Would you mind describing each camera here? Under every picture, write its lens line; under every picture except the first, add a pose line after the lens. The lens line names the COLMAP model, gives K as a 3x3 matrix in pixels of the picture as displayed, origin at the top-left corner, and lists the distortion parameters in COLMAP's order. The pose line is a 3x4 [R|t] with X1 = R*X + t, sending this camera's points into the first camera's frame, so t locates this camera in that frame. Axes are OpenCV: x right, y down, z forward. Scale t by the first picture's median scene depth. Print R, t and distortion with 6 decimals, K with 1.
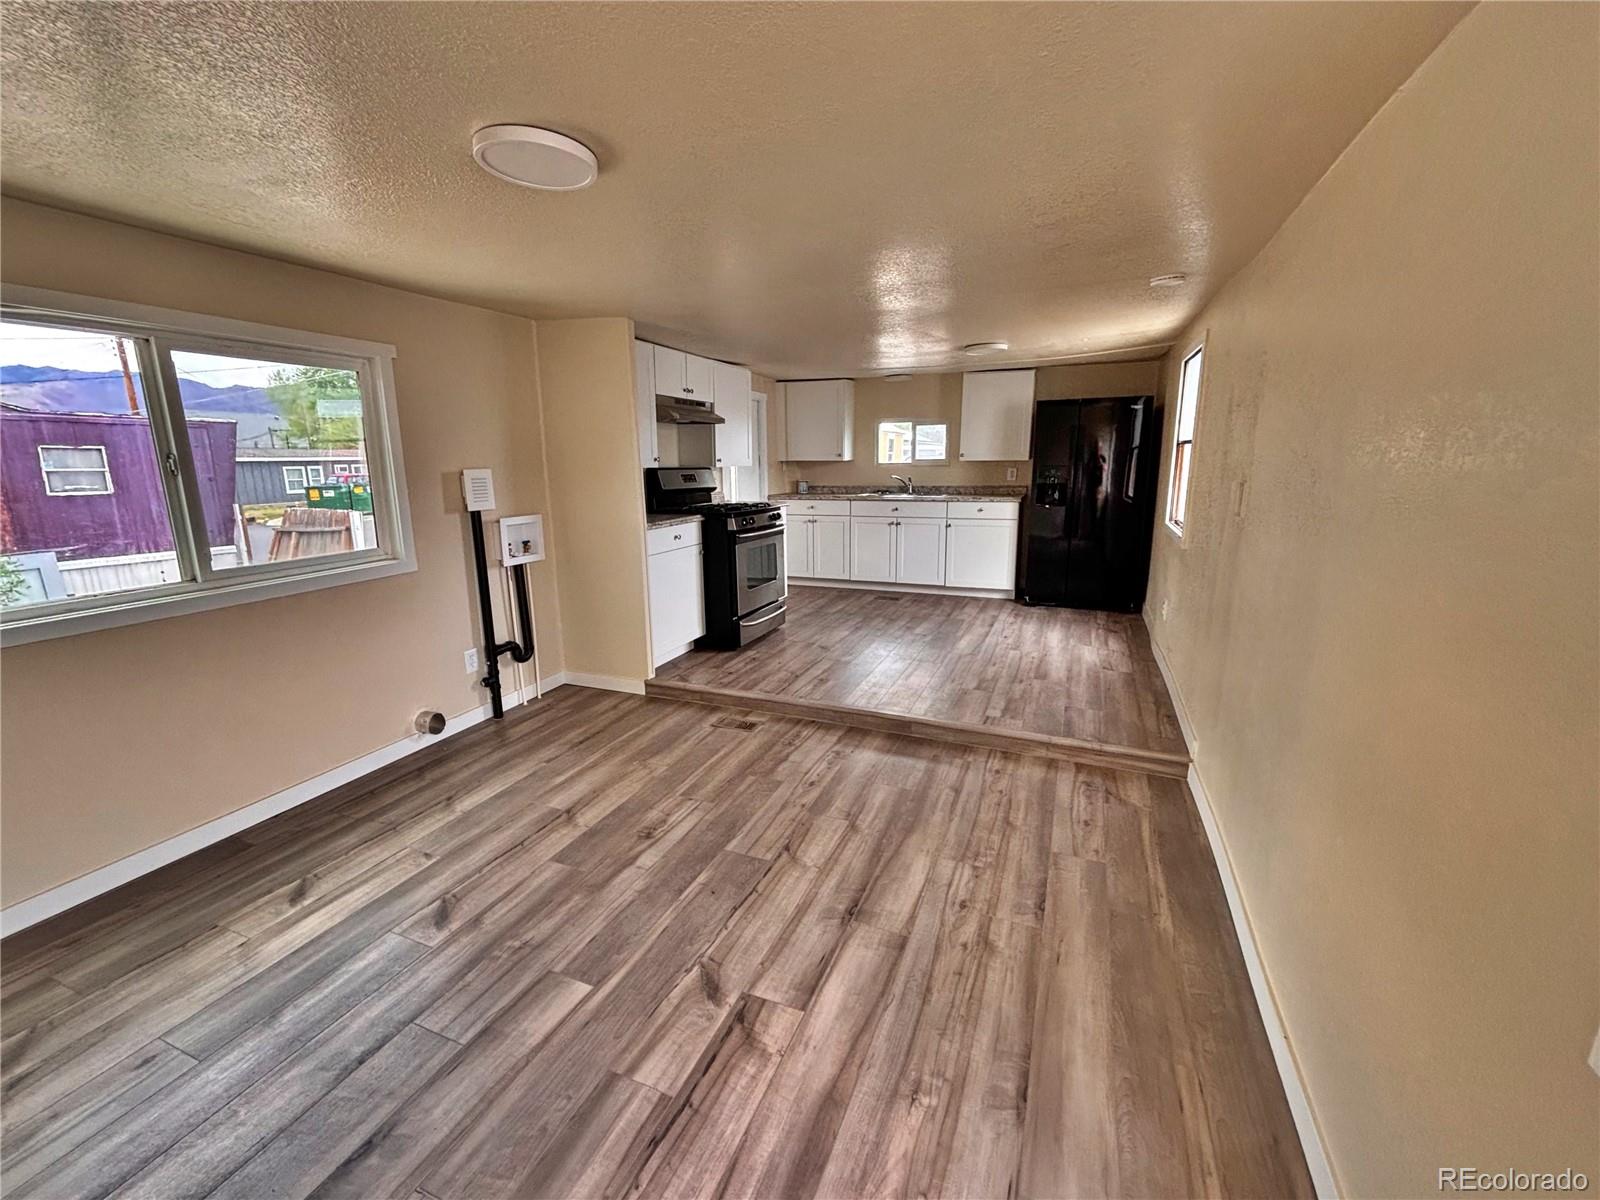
lens RADIAL K [[655.8, 0, 785.1], [0, 655.8, 605.5], [0, 0, 1]] dist [0.000188, -0.000048]
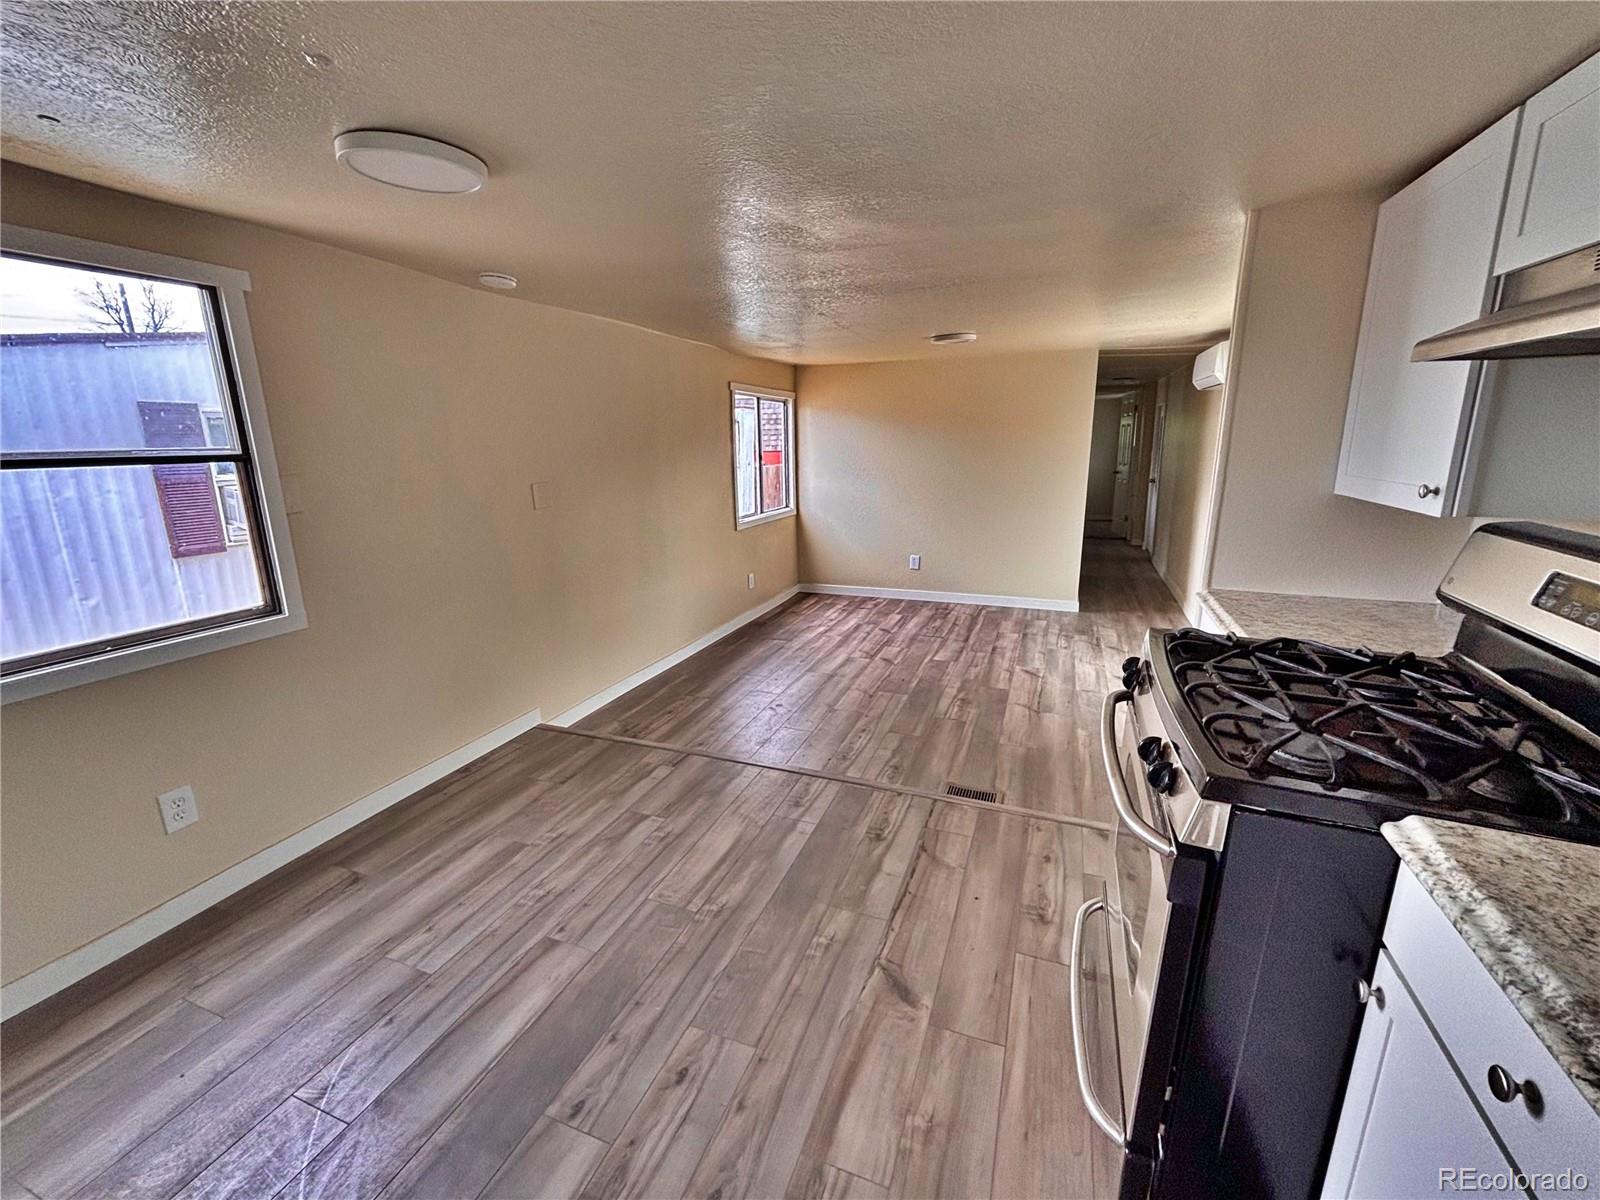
lens RADIAL K [[677.7, 0, 800.0], [0, 677.7, 600.0], [0, 0, 1]] dist [-0.001989, -0.000205]
pose [[-0.998640, 0.030953, -0.041949, 0.113644], [0.008850, 0.893638, 0.448701, -0.280600], [0.051376, 0.447720, -0.892697, 1.120949]]
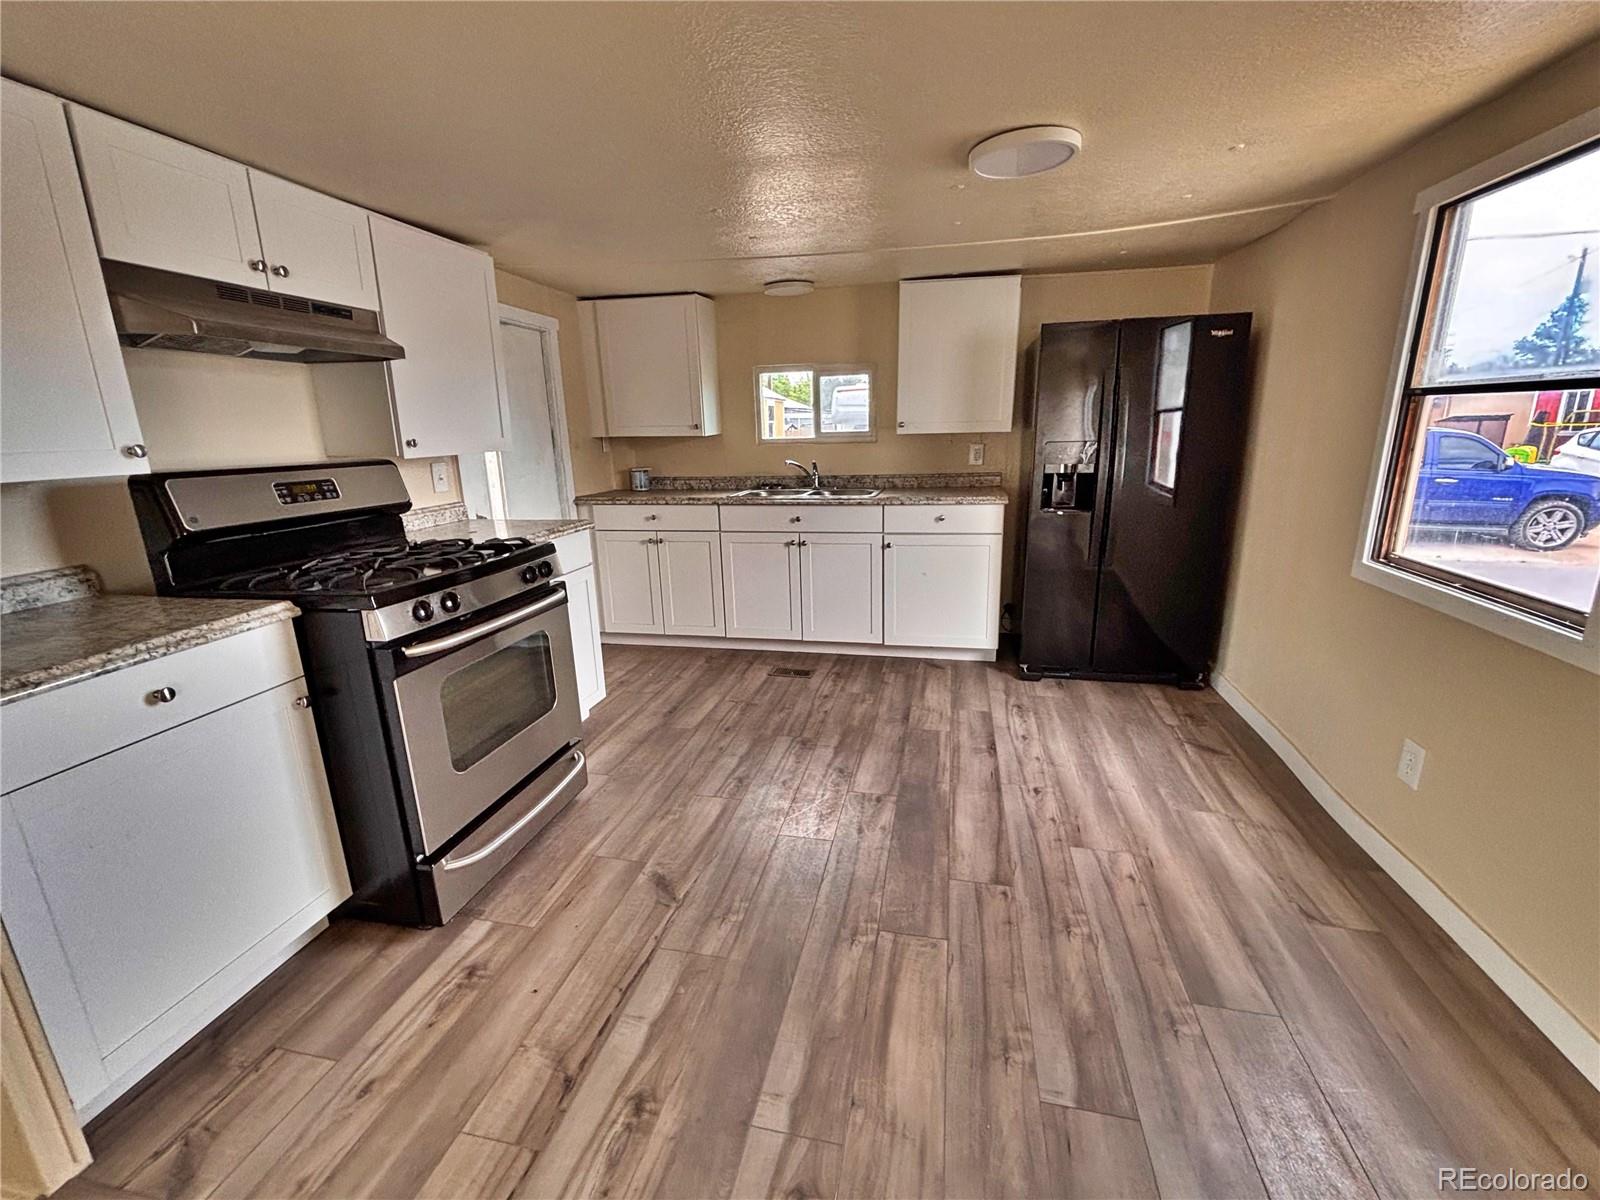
lens RADIAL K [[677.7, 0, 800.0], [0, 677.7, 600.0], [0, 0, 1]] dist [-0.001989, -0.000205]
pose [[0.980452, -0.060476, 0.187233, 0.067551], [0.054939, 0.997889, 0.034628, -0.117767], [-0.188932, -0.023665, 0.981705, 0.499220]]
